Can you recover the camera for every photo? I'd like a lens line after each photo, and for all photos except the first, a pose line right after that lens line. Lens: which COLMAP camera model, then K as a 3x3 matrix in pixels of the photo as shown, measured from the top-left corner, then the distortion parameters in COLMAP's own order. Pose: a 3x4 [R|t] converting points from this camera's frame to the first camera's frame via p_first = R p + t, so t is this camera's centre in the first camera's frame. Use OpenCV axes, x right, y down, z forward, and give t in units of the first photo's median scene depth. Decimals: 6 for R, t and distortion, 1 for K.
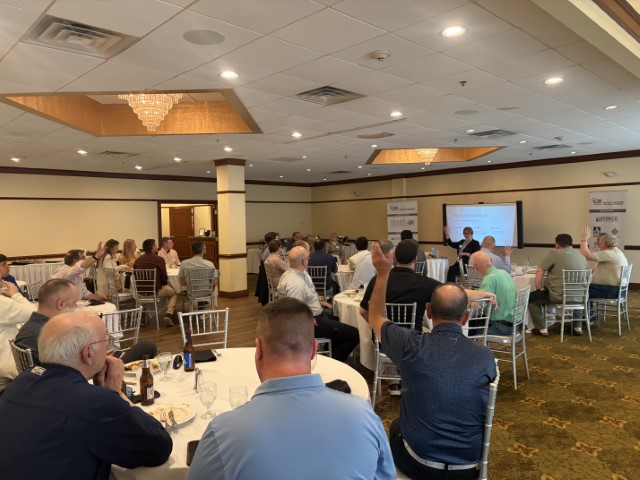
lens RADIAL K [[475.0, 0, 322.8], [0, 475.0, 241.9], [0, 0, 1]] dist [0.059818, -0.082946]
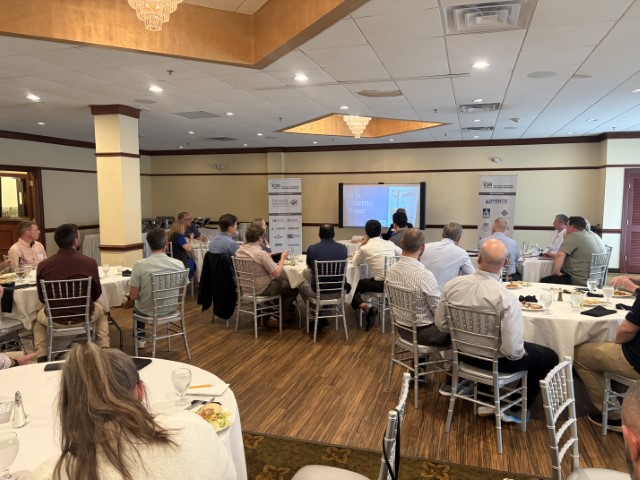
lens RADIAL K [[475.0, 0, 322.8], [0, 475.0, 241.9], [0, 0, 1]] dist [0.059818, -0.082946]
pose [[0.878592, -0.027290, 0.476794, -0.257223], [0.007011, 0.998995, 0.044260, -0.006988], [-0.477523, -0.035544, 0.877900, 0.235511]]
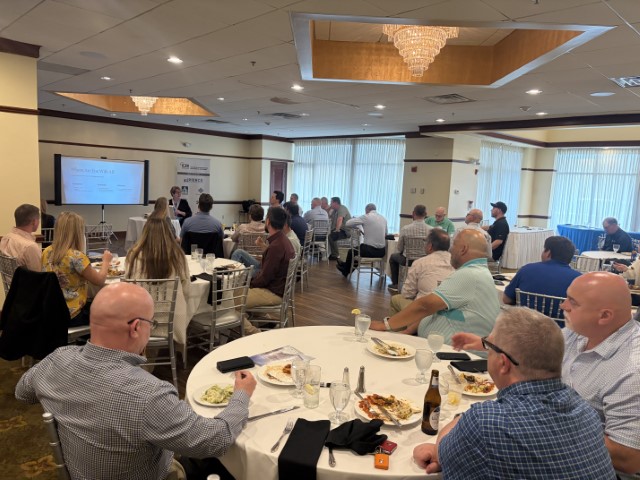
lens RADIAL K [[475.0, 0, 322.8], [0, 475.0, 241.9], [0, 0, 1]] dist [0.059818, -0.082946]
pose [[-0.022638, -0.108647, 0.993823, -0.683020], [0.004277, 0.994058, 0.108770, -0.021035], [-0.999735, 0.006713, -0.022039, 0.665321]]
